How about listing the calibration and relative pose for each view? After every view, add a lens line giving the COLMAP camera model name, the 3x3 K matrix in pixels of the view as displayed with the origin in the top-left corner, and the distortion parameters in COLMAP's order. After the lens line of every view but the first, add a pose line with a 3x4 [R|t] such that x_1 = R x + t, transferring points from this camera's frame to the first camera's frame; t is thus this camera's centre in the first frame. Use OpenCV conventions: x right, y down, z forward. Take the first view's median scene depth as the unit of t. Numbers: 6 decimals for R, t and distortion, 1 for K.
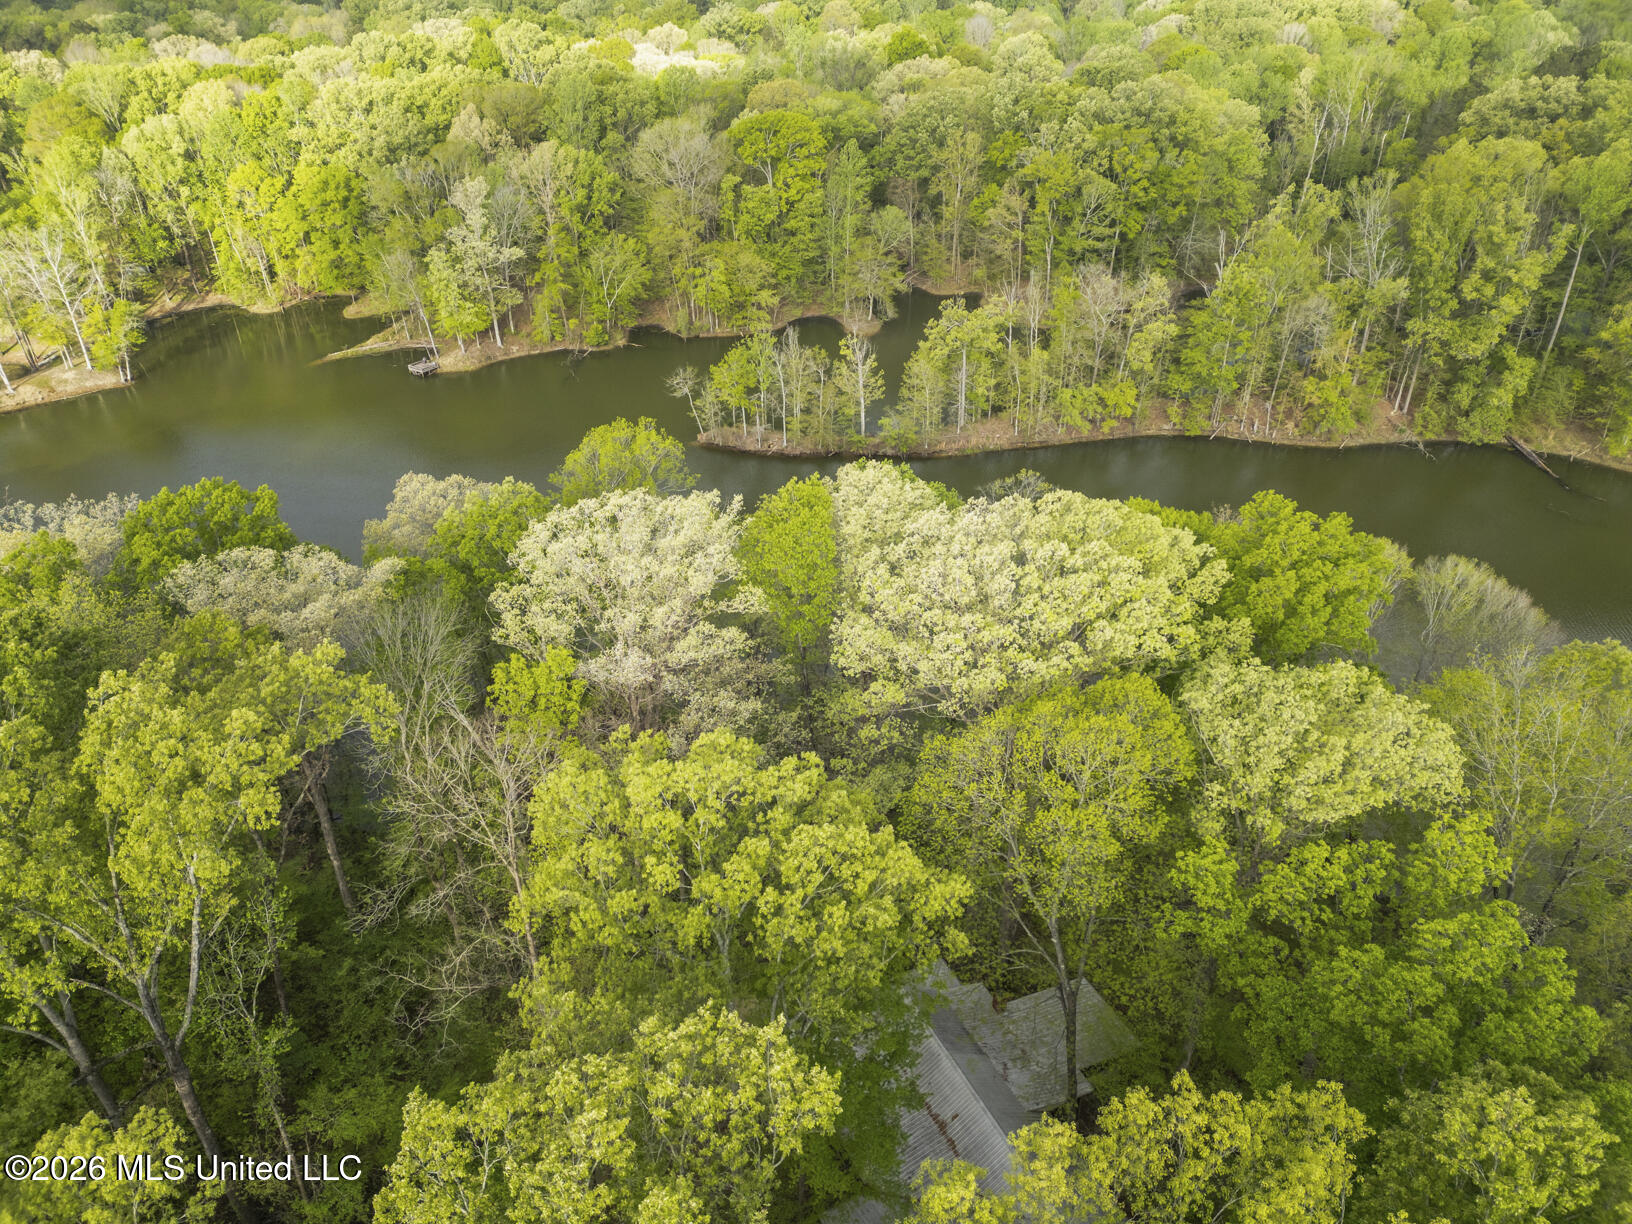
lens RADIAL K [[1129.2, 0, 816.0], [0, 1129.2, 612.0], [0, 0, 1]] dist [0.068003, -0.056008]
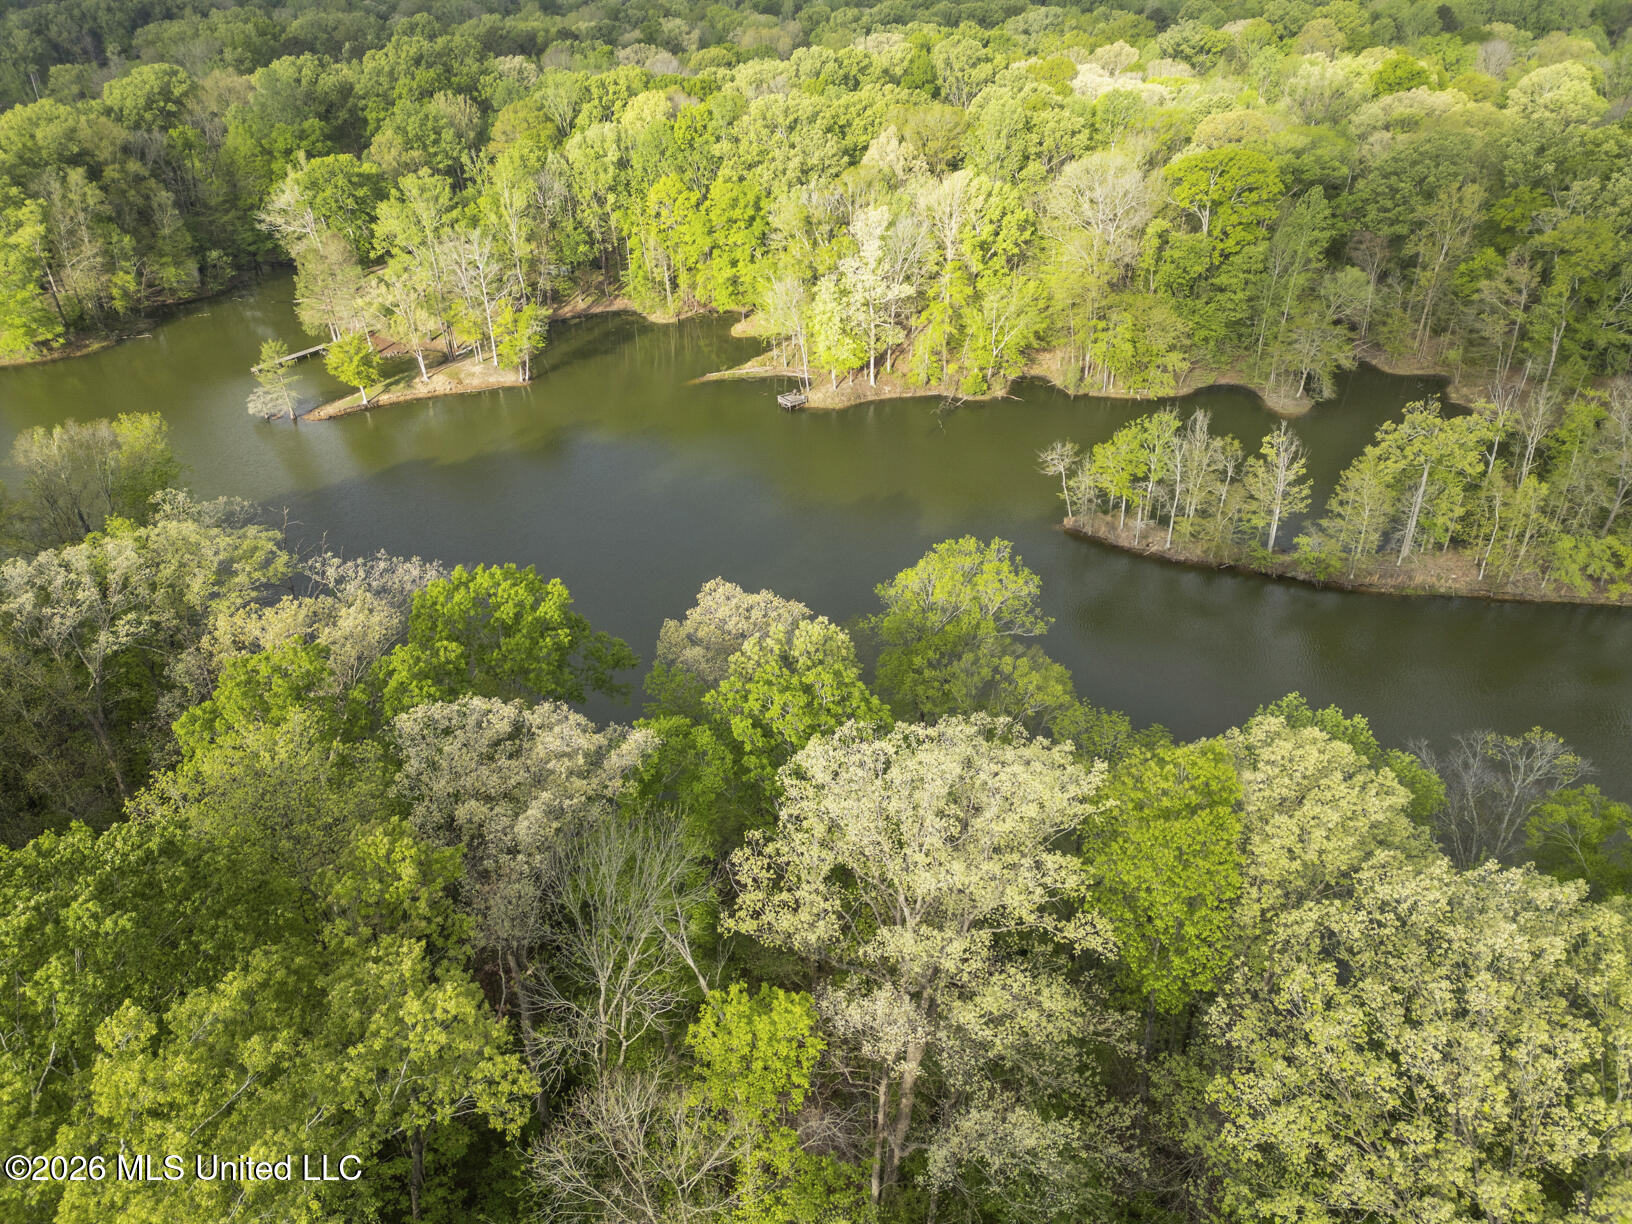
lens RADIAL K [[1132.8, 0, 814.2], [0, 1132.8, 611.2], [0, 0, 1]] dist [0.085856, -0.082829]
pose [[0.940500, 0.174478, -0.291576, -0.015234], [-0.177193, 0.984024, 0.017287, -0.056486], [0.289934, 0.035407, 0.956392, 0.091254]]
